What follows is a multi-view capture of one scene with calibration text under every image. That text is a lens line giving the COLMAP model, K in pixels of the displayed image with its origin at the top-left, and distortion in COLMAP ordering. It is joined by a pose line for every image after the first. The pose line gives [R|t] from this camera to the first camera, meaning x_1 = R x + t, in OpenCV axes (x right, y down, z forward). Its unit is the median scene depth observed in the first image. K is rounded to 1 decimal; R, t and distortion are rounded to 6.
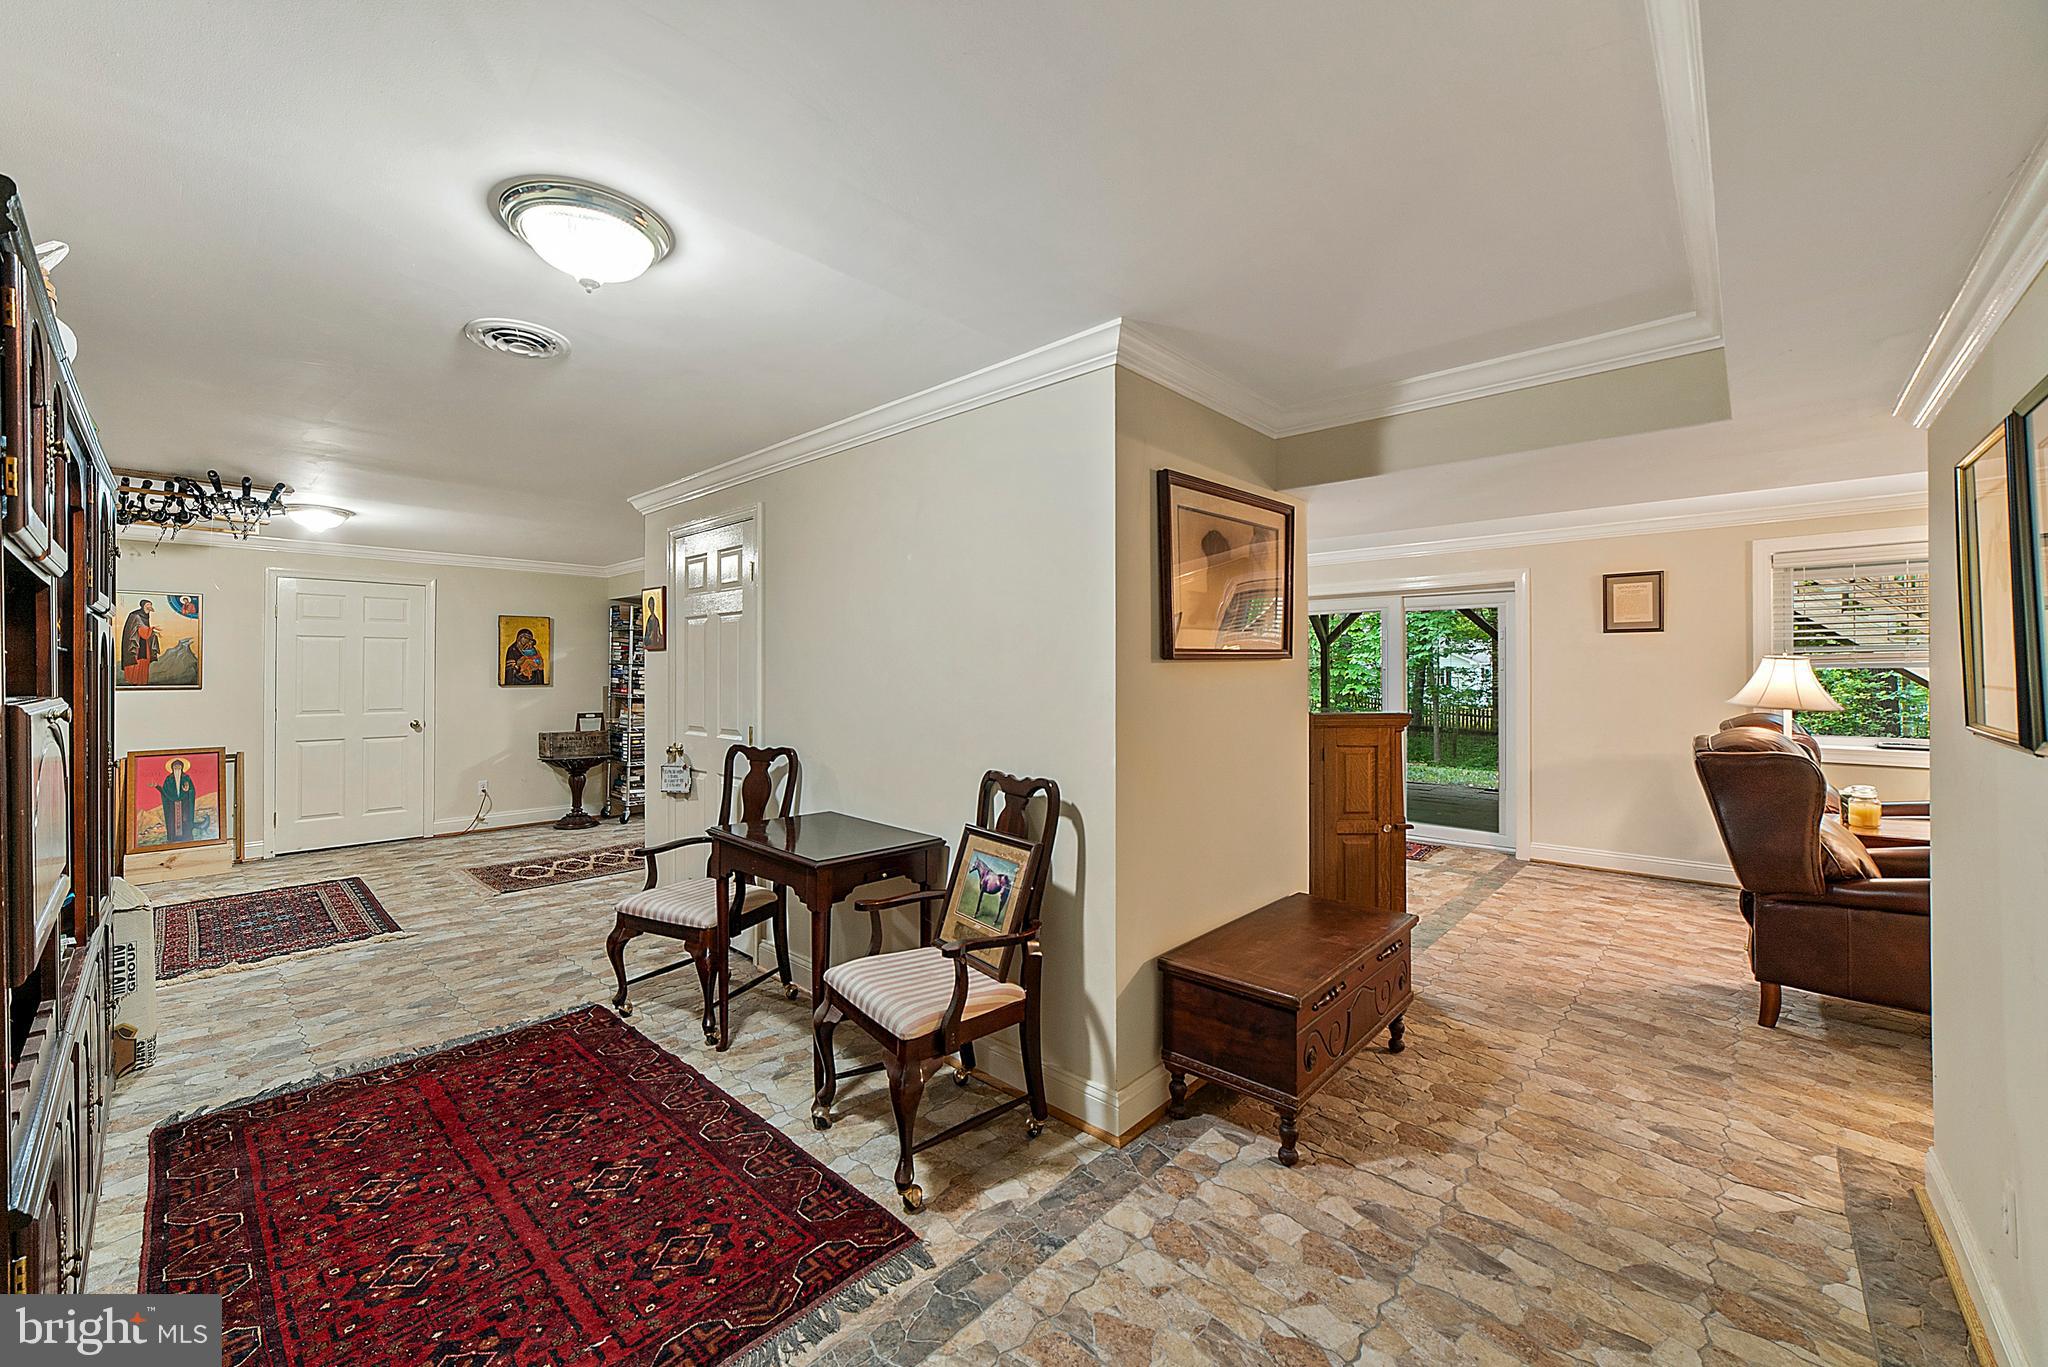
lens RADIAL K [[807.0, 0, 1026.5], [0, 807.0, 679.5], [0, 0, 1]] dist [-0.011798, 0.005560]
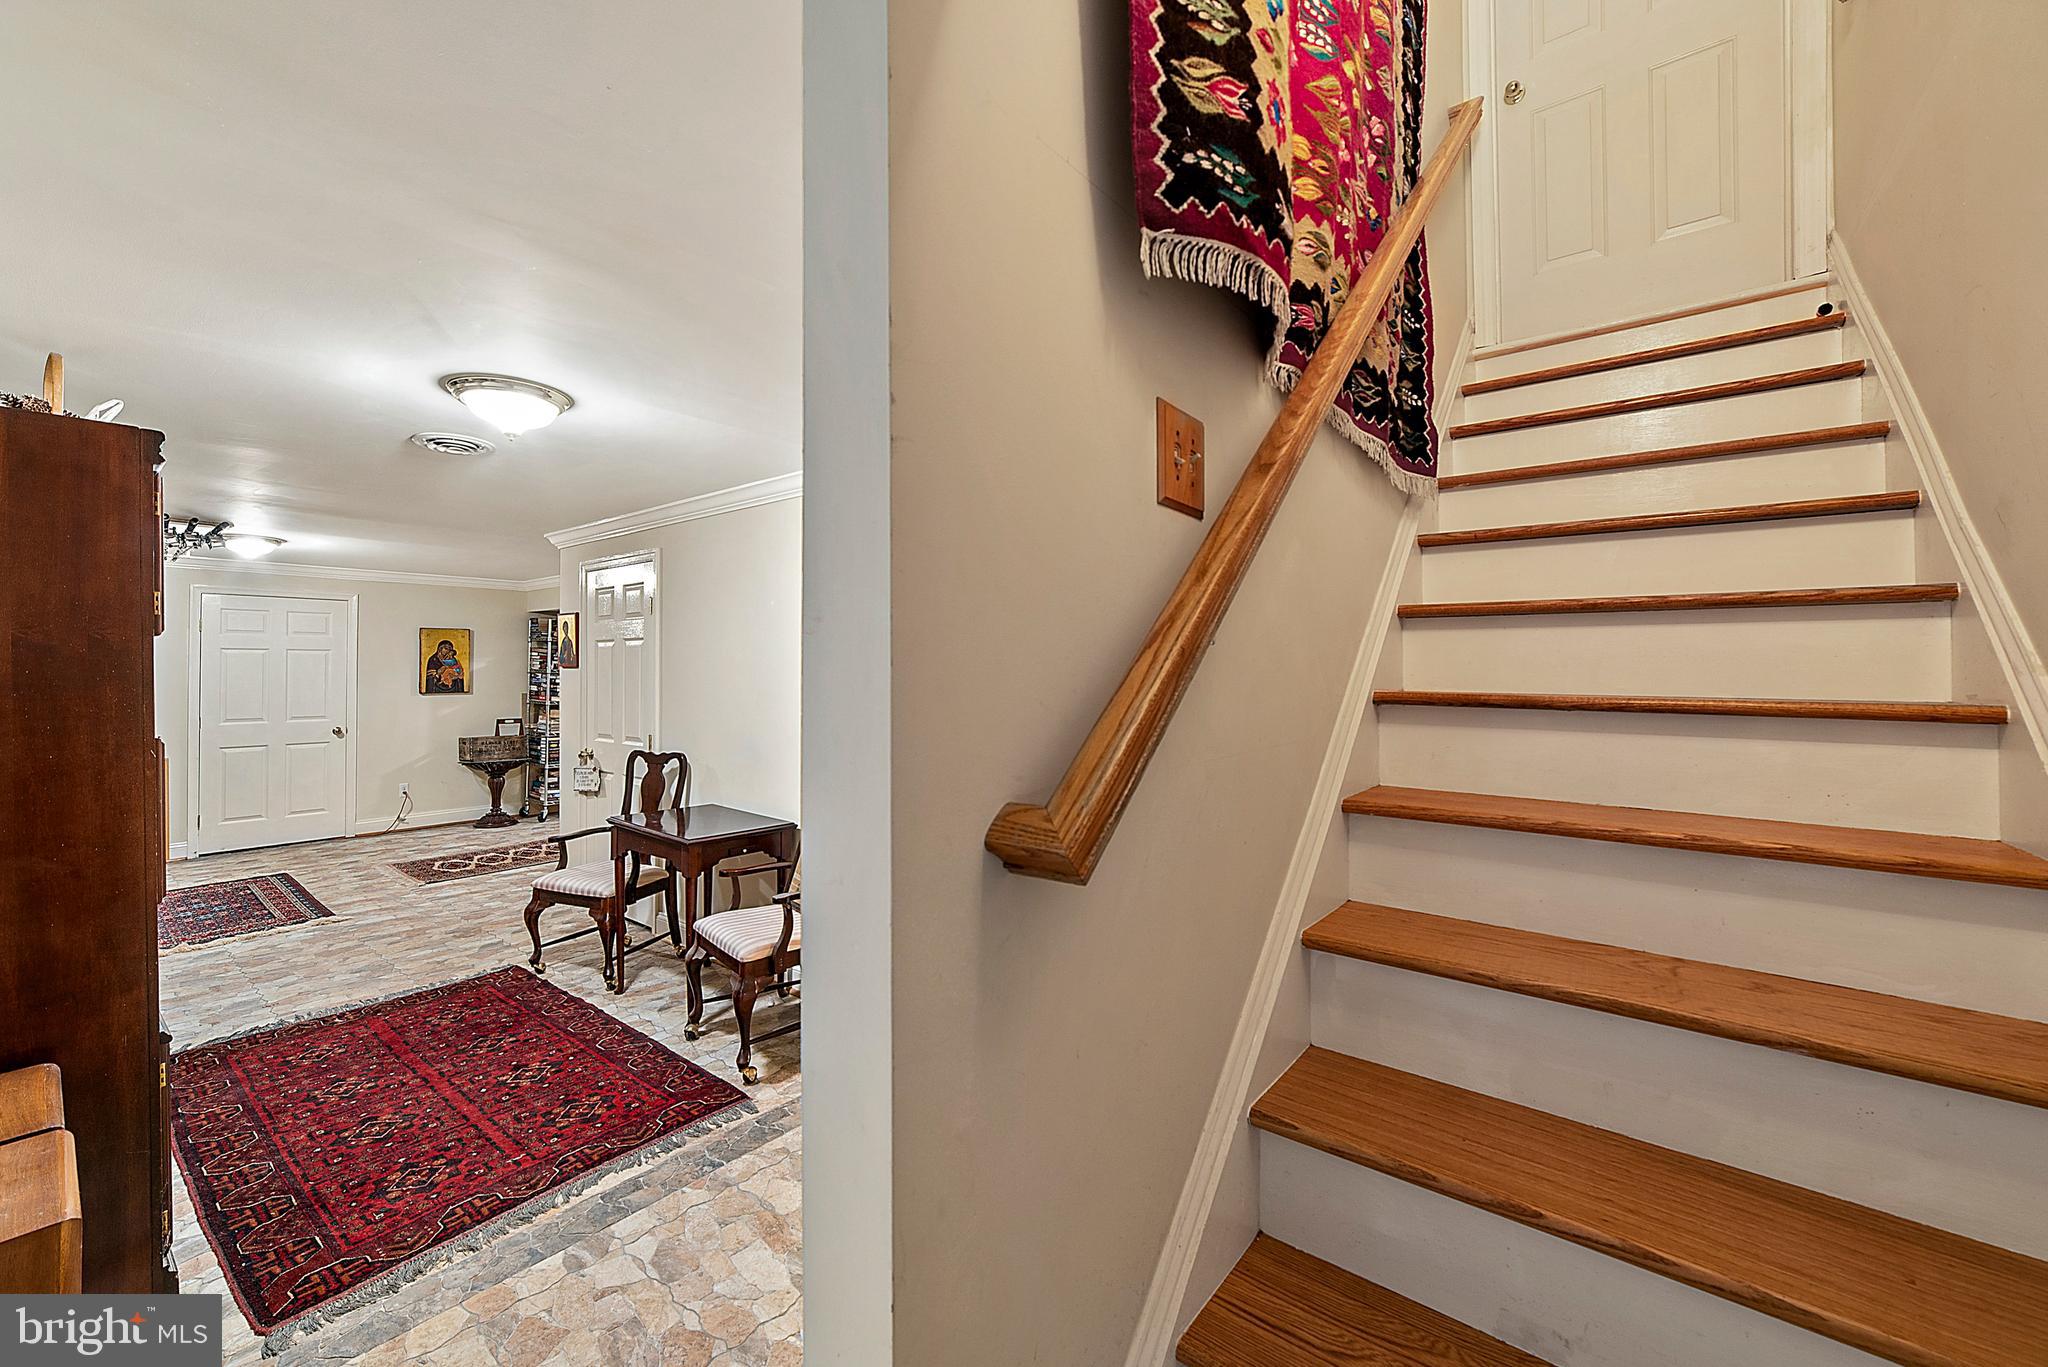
lens RADIAL K [[807.0, 0, 1022.6], [0, 807.0, 673.7], [0, 0, 1]] dist [-0.011798, 0.005560]
pose [[0.997382, -0.000670, 0.072309, 0.157102], [0.001012, 0.999988, -0.004690, -0.032919], [-0.072305, 0.004751, 0.997371, -0.296248]]
